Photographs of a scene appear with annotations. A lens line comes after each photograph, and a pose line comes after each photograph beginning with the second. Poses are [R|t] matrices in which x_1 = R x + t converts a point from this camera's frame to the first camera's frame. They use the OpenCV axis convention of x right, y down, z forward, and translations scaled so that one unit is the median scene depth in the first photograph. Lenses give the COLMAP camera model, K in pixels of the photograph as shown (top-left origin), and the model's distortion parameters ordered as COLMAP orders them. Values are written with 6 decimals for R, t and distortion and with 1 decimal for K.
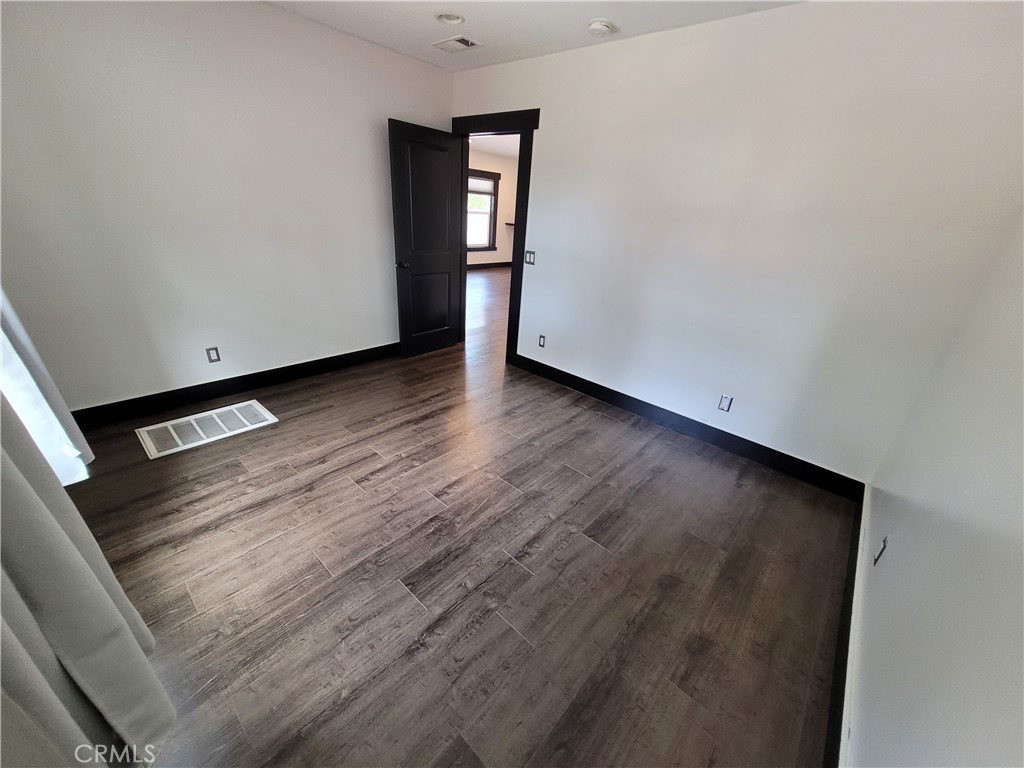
lens RADIAL K [[402.5, 0, 505.9], [0, 402.5, 379.7], [0, 0, 1]] dist [0.009991, -0.000698]
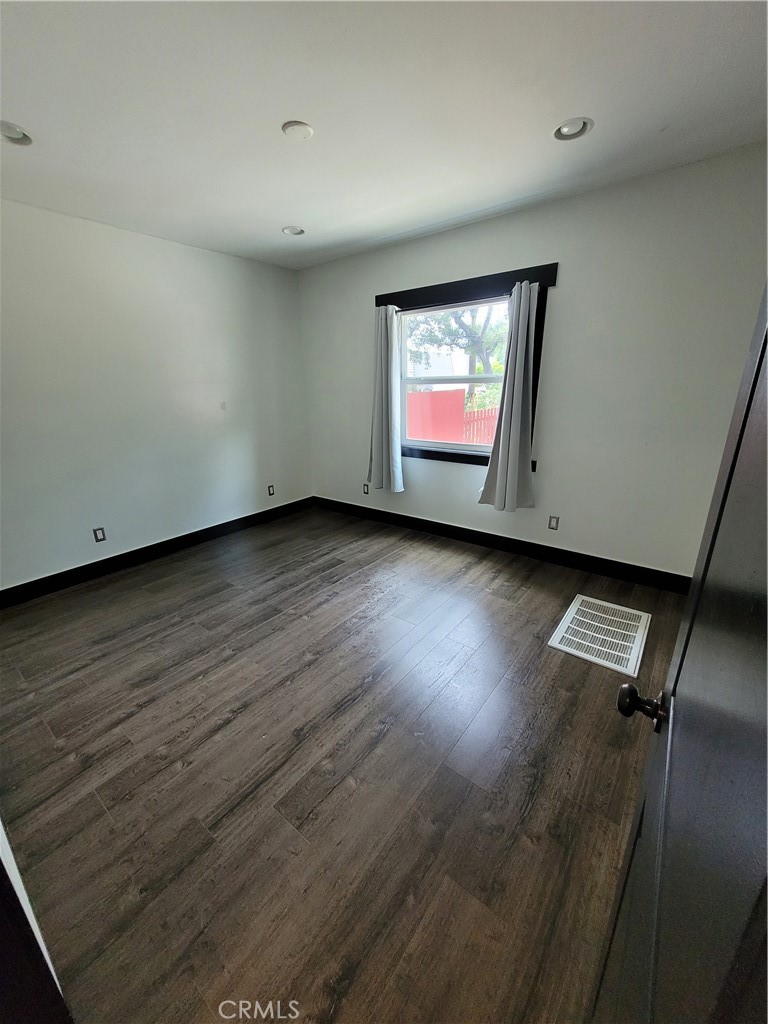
lens RADIAL K [[402.5, 0, 390.5], [0, 402.5, 514.7], [0, 0, 1]] dist [0.009991, -0.000698]
pose [[-0.993749, -0.018330, -0.110123, -0.212697], [-0.086398, 0.750981, 0.654647, -0.834554], [0.070700, 0.660070, -0.747870, 1.960757]]
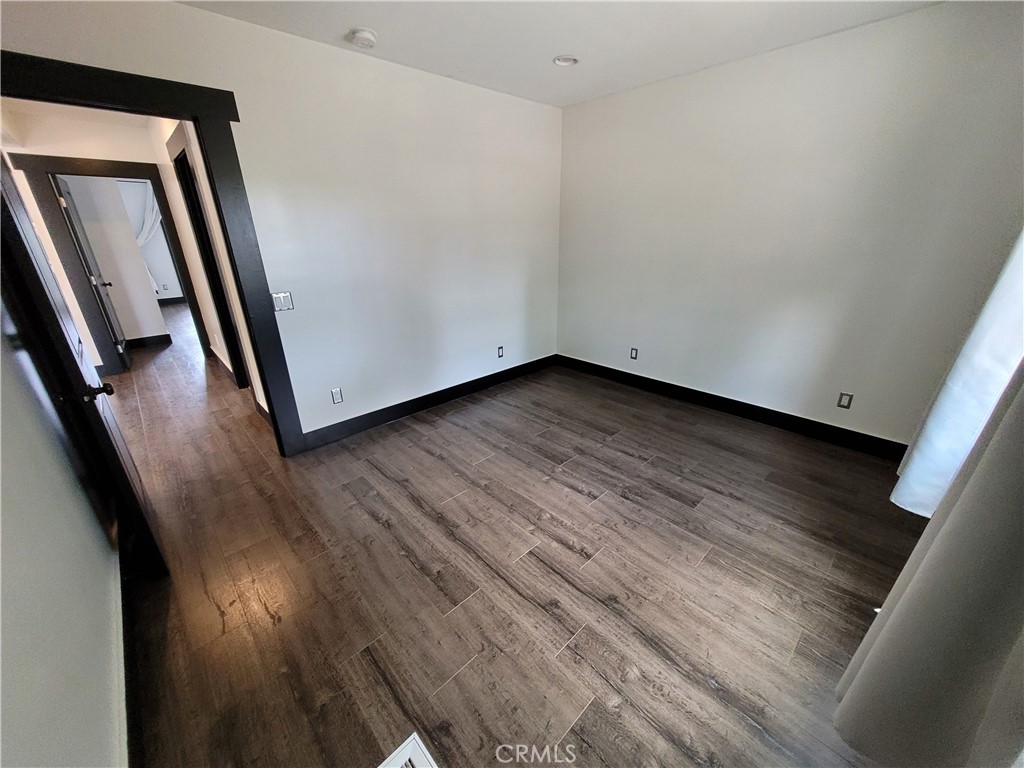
lens RADIAL K [[402.5, 0, 511.1], [0, 402.5, 386.9], [0, 0, 1]] dist [0.009991, -0.000698]
pose [[0.069029, -0.432354, 0.899058, -1.109597], [0.416451, 0.831417, 0.367851, -0.486142], [-0.906534, 0.349022, 0.237446, 0.908299]]
